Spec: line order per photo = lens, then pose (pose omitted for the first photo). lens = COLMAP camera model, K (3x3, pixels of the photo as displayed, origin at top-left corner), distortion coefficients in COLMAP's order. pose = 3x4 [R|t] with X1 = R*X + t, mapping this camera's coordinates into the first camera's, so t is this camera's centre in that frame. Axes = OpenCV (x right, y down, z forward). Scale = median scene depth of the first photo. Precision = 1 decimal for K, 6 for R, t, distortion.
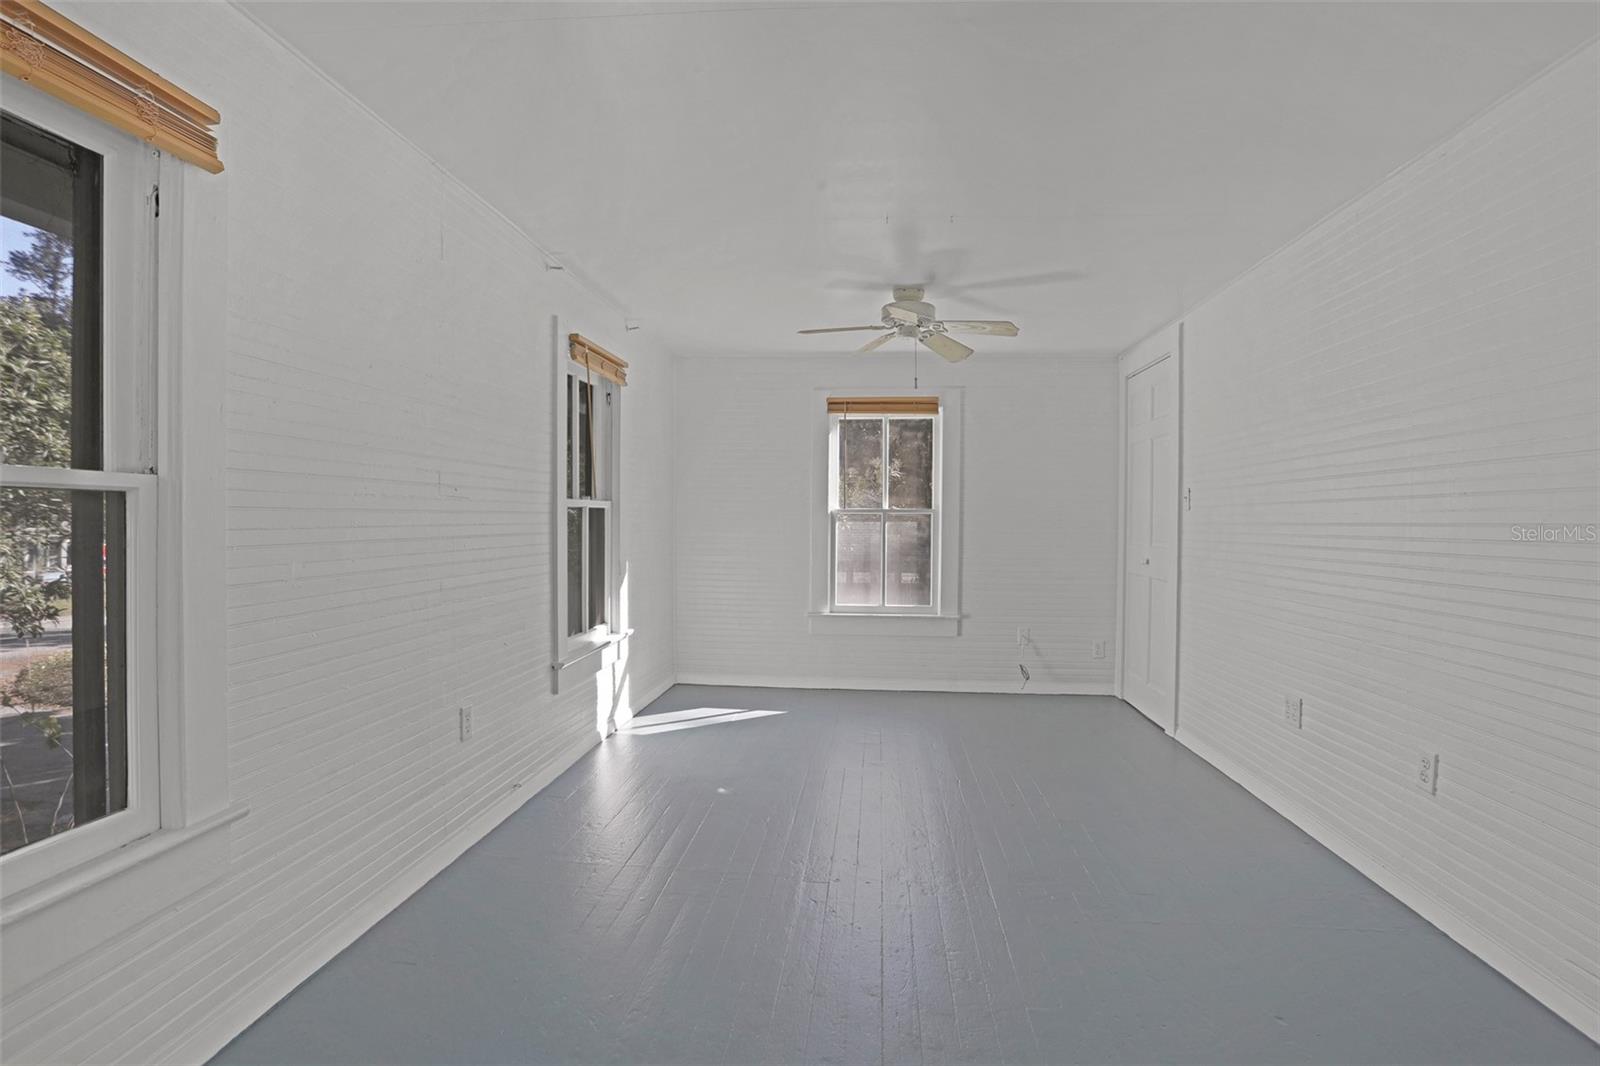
lens RADIAL K [[833.4, 0, 805.2], [0, 833.4, 533.0], [0, 0, 1]] dist [-0.062657, 0.019488]
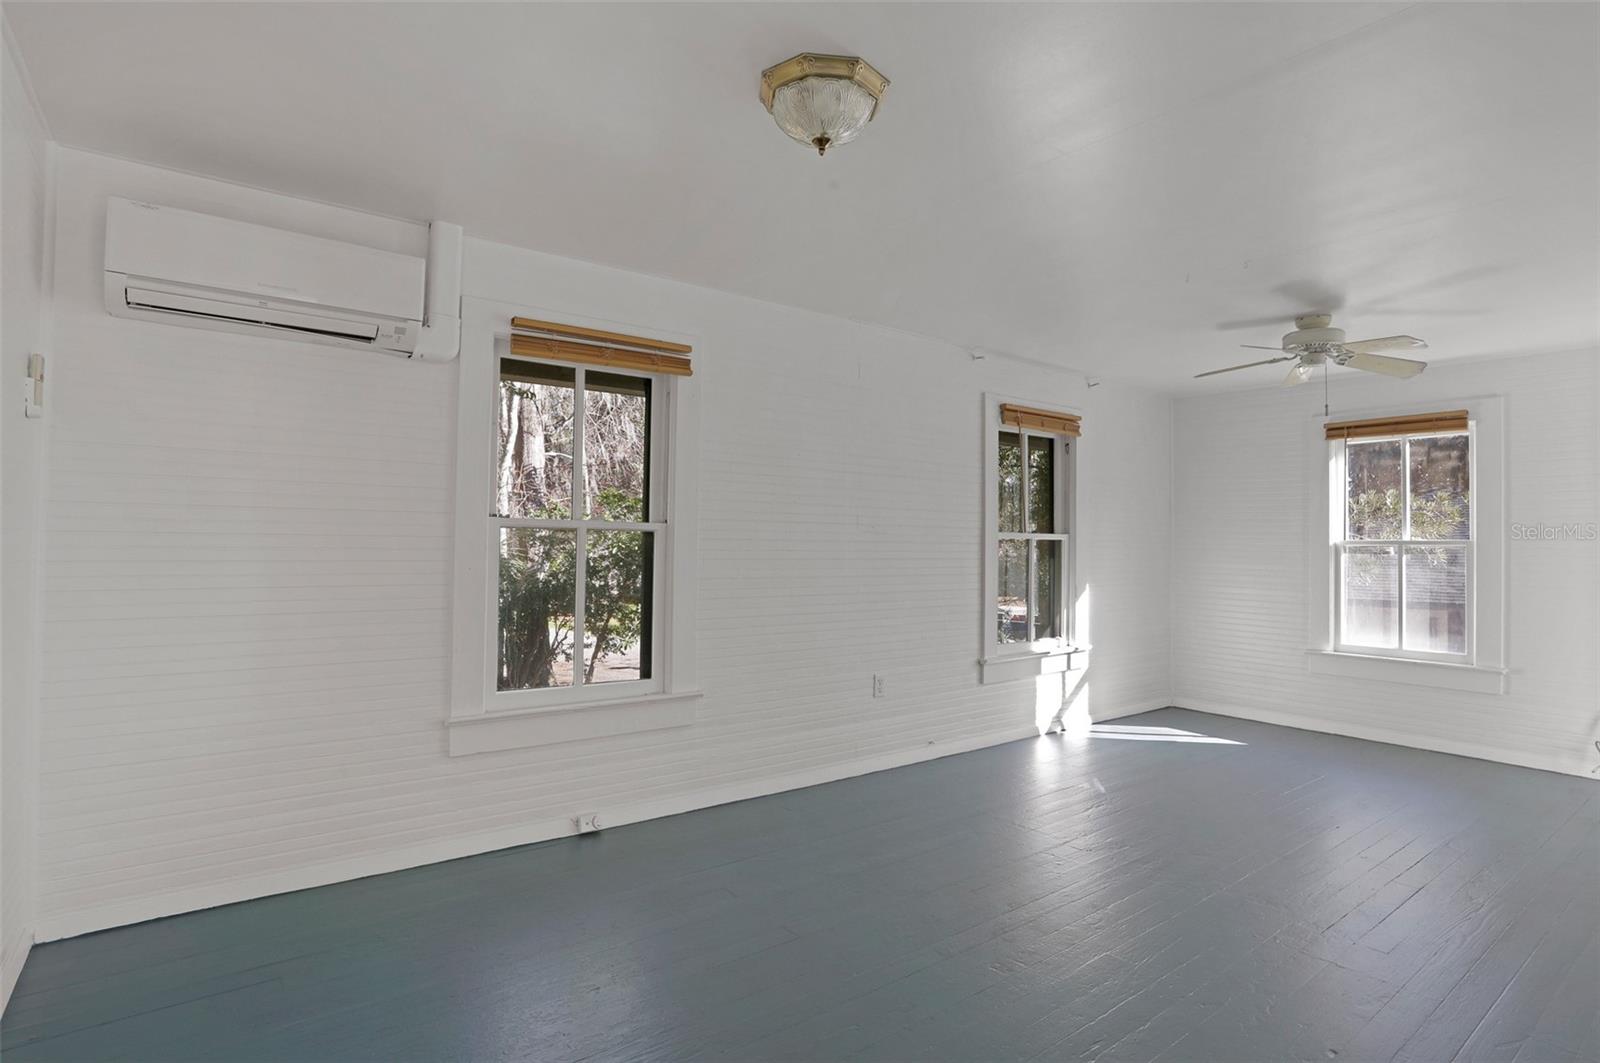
lens RADIAL K [[833.4, 0, 795.7], [0, 833.4, 537.9], [0, 0, 1]] dist [-0.062657, 0.019488]
pose [[0.694970, -0.010427, -0.718963, 0.308408], [-0.017713, 0.999343, -0.031615, 0.008943], [0.718820, 0.034706, 0.694329, -0.083862]]
